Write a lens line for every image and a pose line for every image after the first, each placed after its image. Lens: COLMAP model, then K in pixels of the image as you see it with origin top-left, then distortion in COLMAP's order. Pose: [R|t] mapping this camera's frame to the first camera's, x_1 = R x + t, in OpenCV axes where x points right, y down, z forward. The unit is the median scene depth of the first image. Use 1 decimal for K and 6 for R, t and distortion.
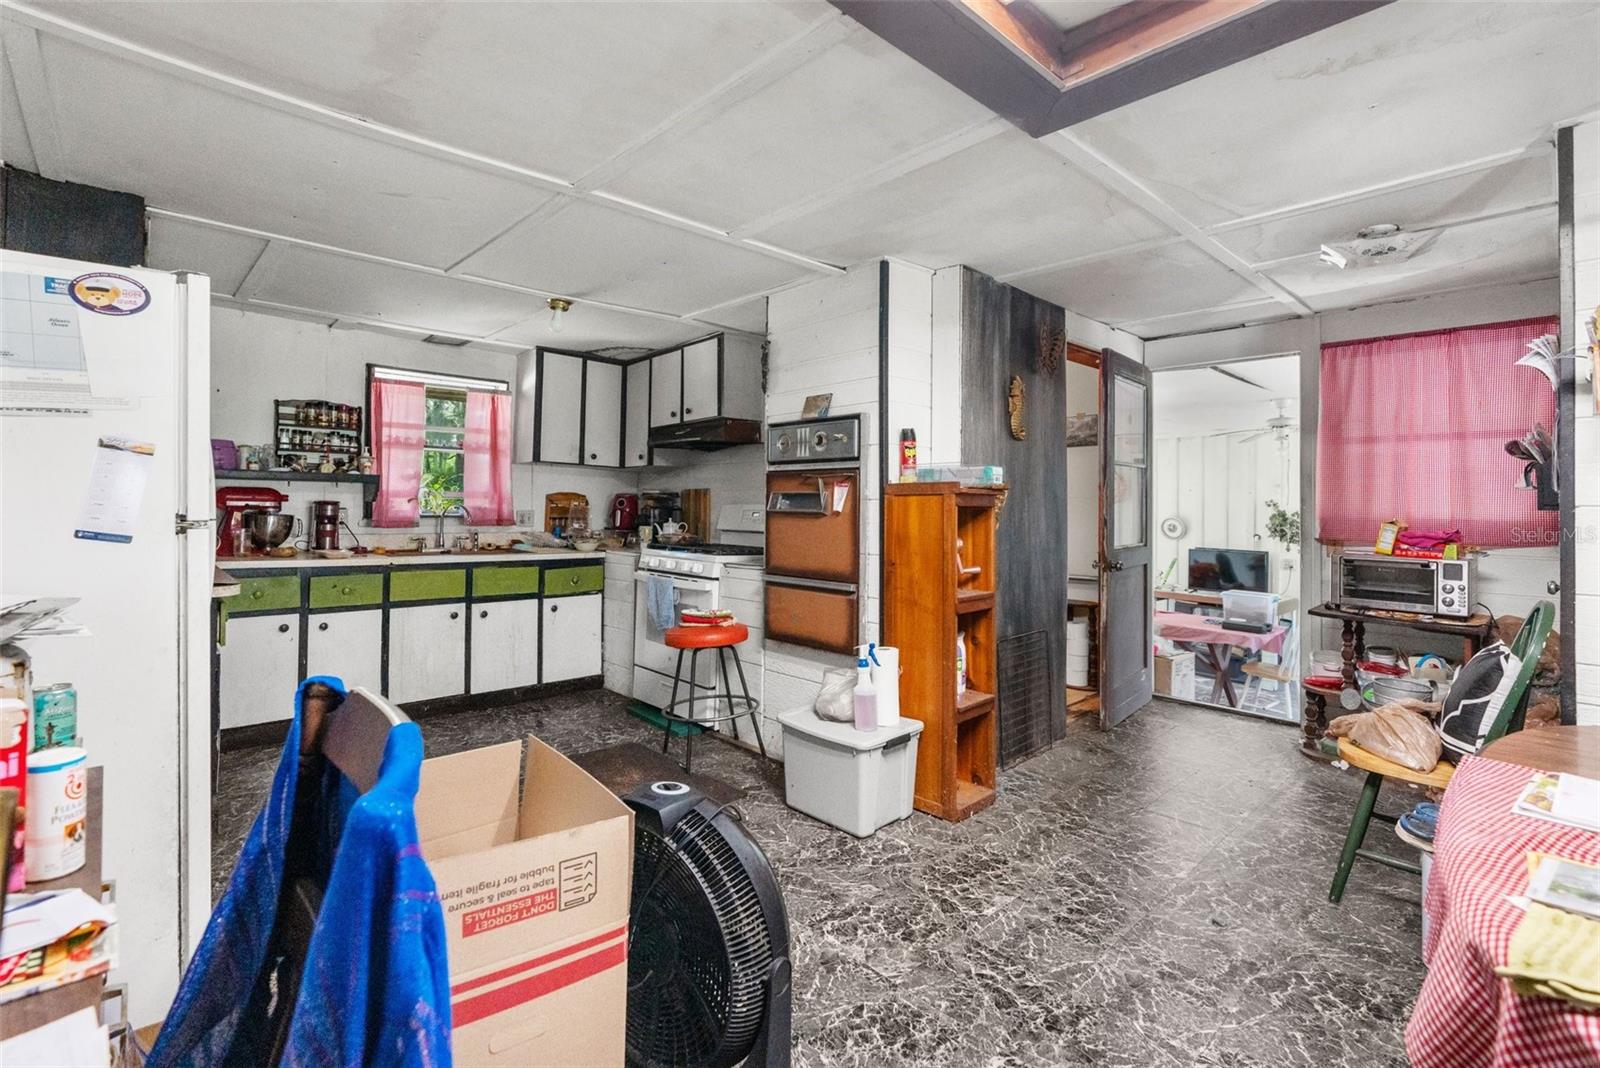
lens RADIAL K [[746.8, 0, 799.1], [0, 746.8, 489.6], [0, 0, 1]] dist [-0.000368, -0.000014]
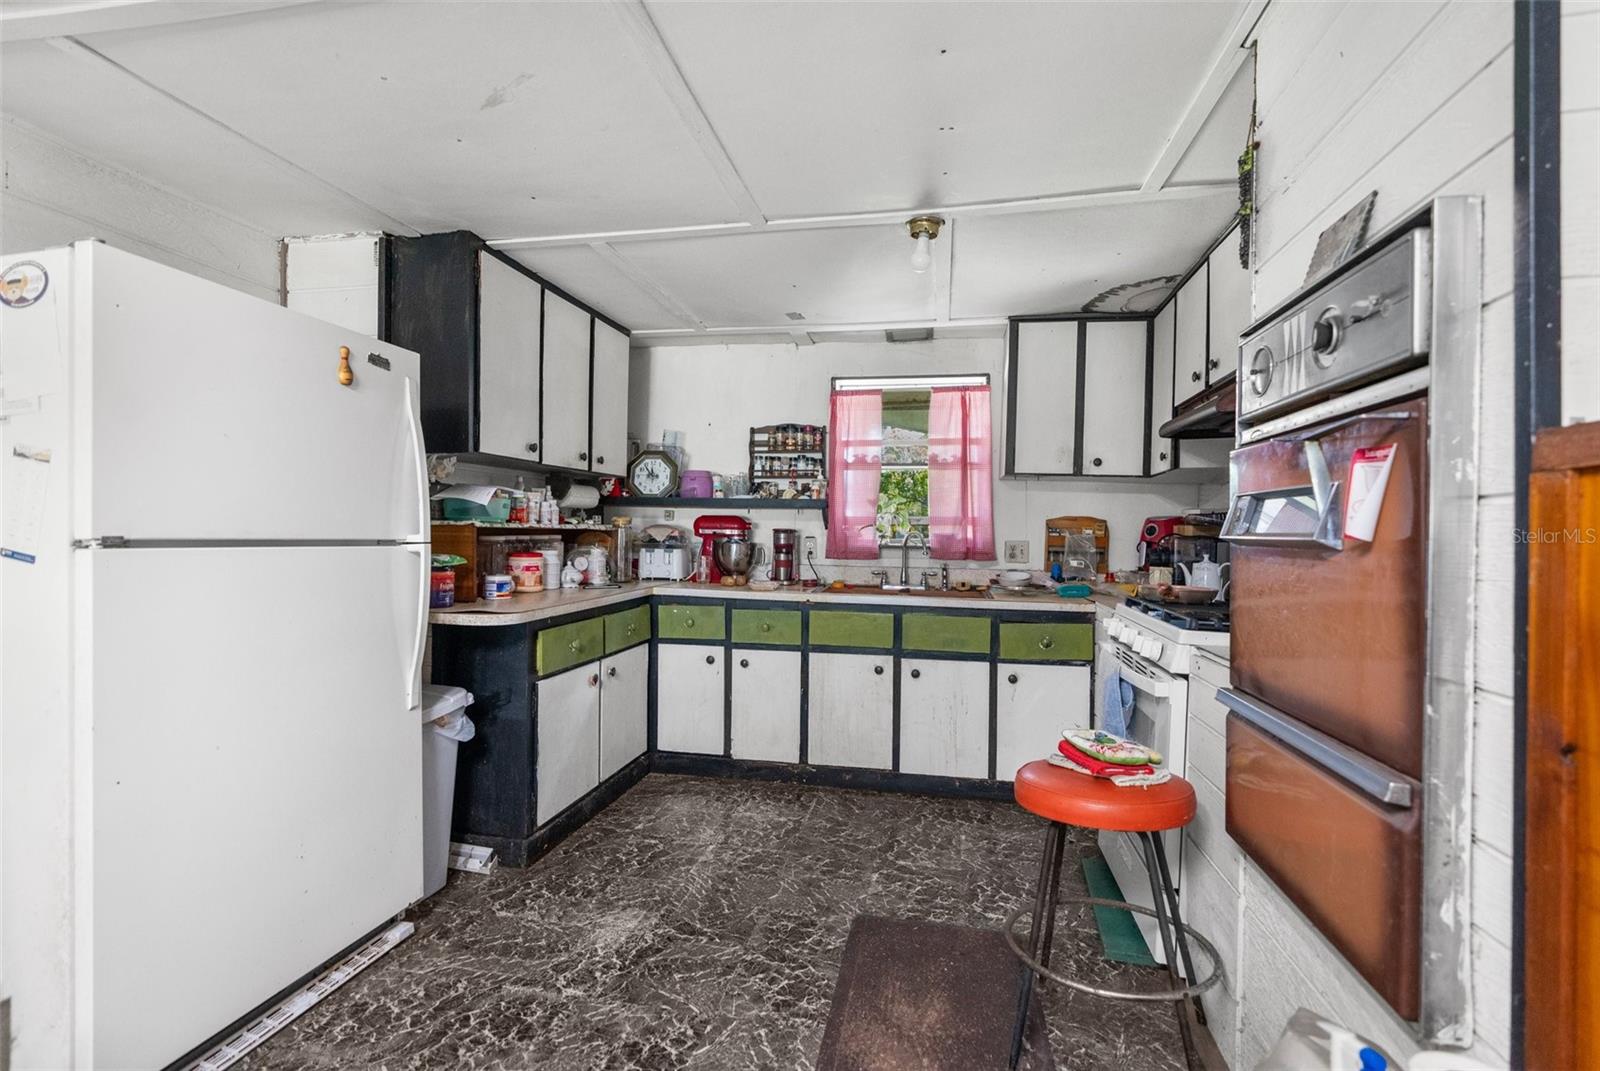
lens RADIAL K [[732.6, 0, 800.0], [0, 732.6, 535.5], [0, 0, 1]] dist [-0.004123, 0.000032]
pose [[0.590008, -0.001331, -0.807396, 0.120797], [0.012926, 0.999886, 0.007798, 0.016021], [0.807294, -0.015037, 0.589958, 0.453491]]
